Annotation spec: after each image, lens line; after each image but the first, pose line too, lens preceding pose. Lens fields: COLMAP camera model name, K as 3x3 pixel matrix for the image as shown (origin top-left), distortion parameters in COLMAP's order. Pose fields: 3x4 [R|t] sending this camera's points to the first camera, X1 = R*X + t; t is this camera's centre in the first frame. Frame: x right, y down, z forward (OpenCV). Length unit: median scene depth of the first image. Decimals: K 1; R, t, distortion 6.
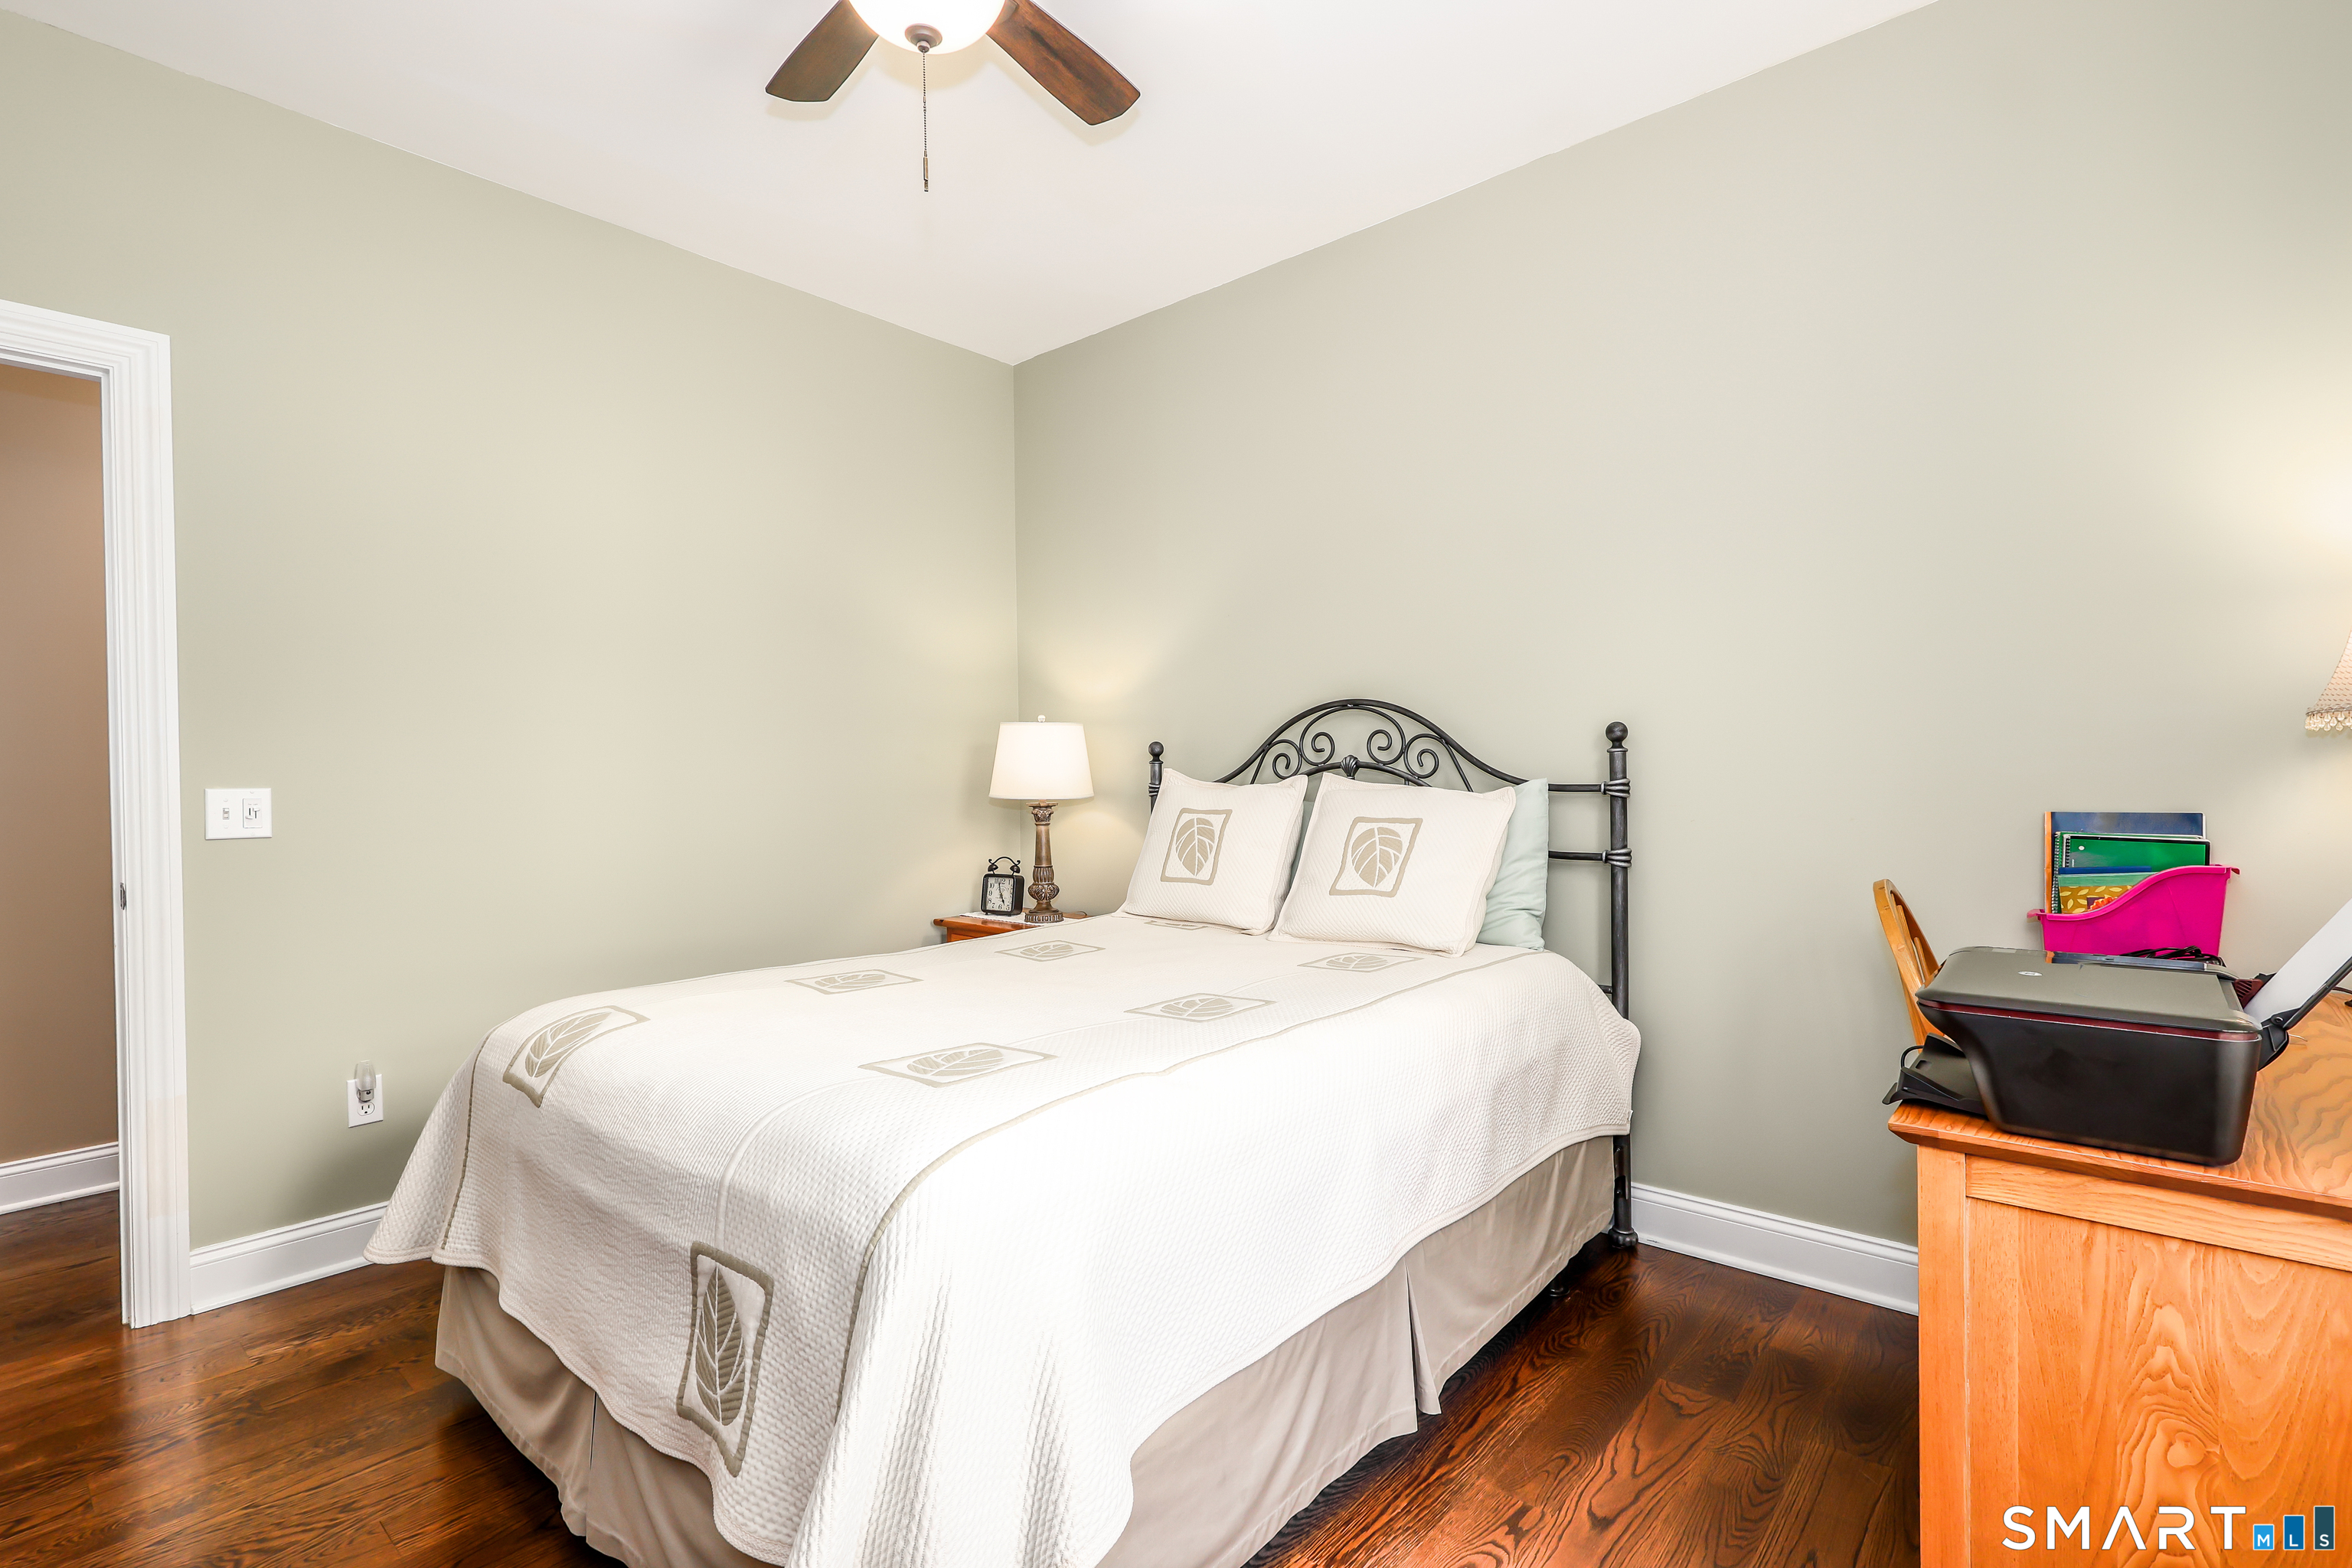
lens RADIAL K [[1094.6, 0, 1178.8], [0, 1094.6, 791.6], [0, 0, 1]] dist [0.000028, 0.001194]
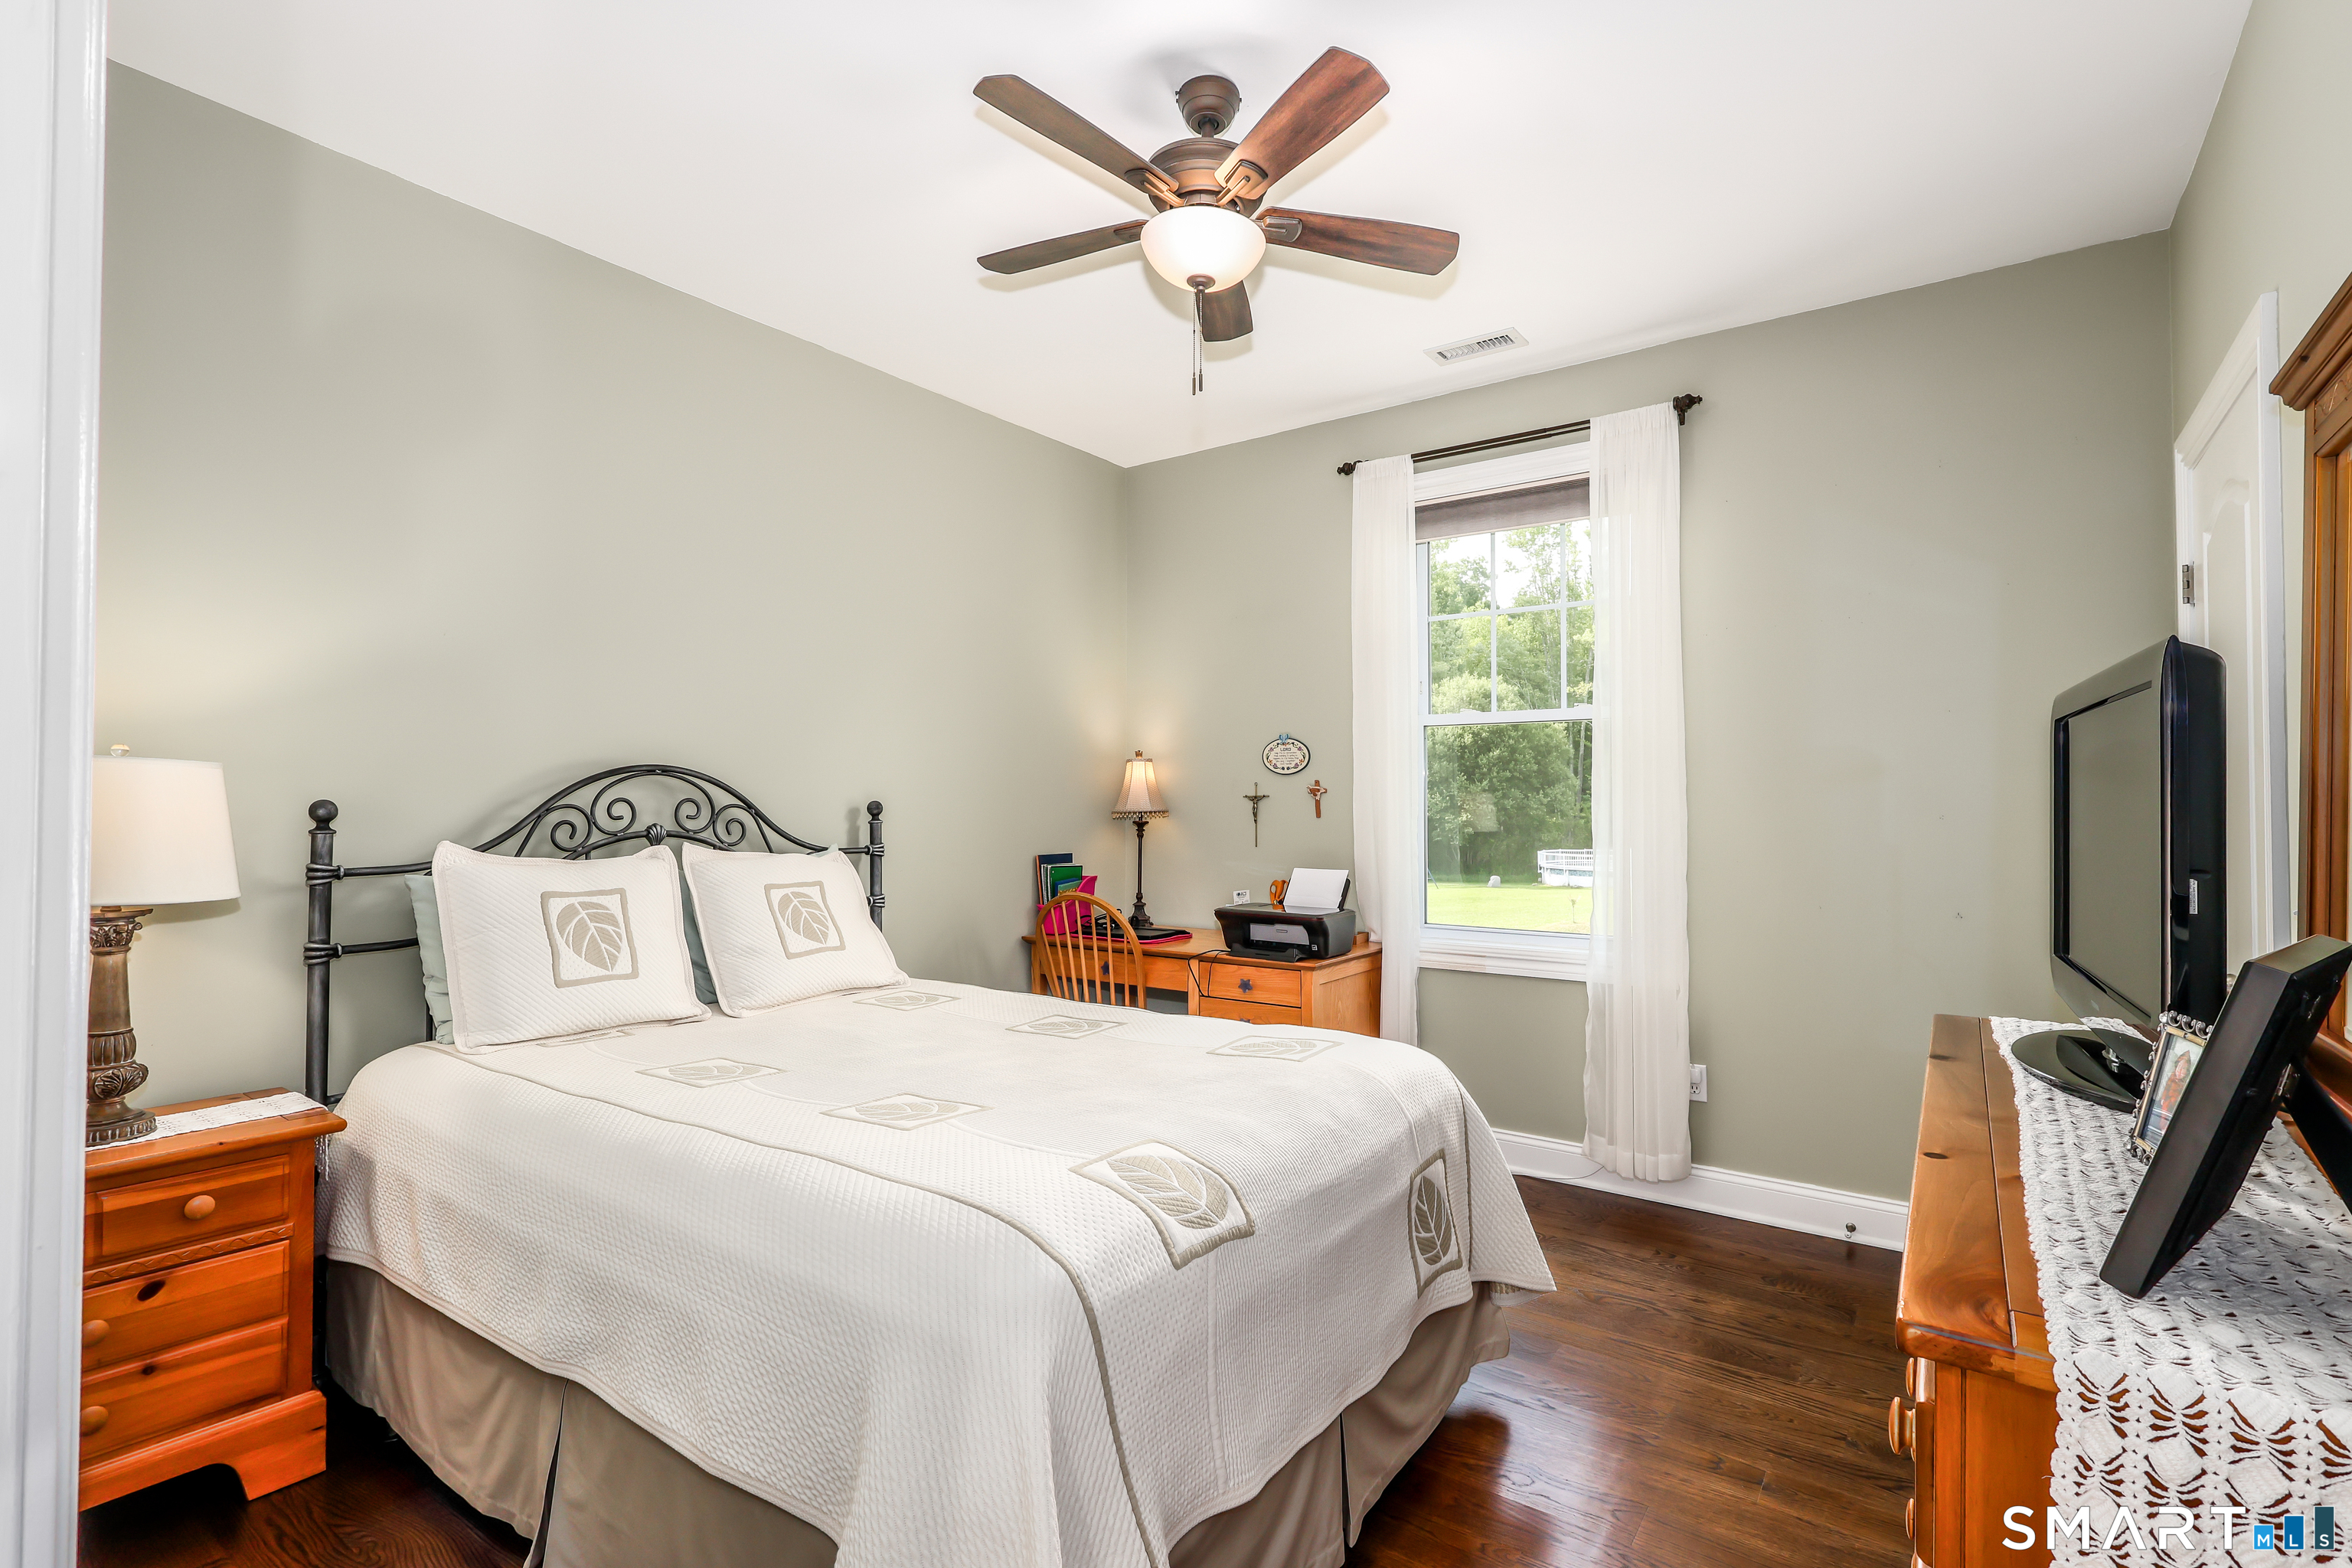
lens RADIAL K [[1094.6, 0, 1179.1], [0, 1094.6, 790.3], [0, 0, 1]] dist [0.000028, 0.001194]
pose [[-0.105923, 0.031872, 0.993863, -0.839846], [0.021850, 0.999319, -0.029719, -0.024084], [-0.994134, 0.018568, -0.106547, 0.659331]]
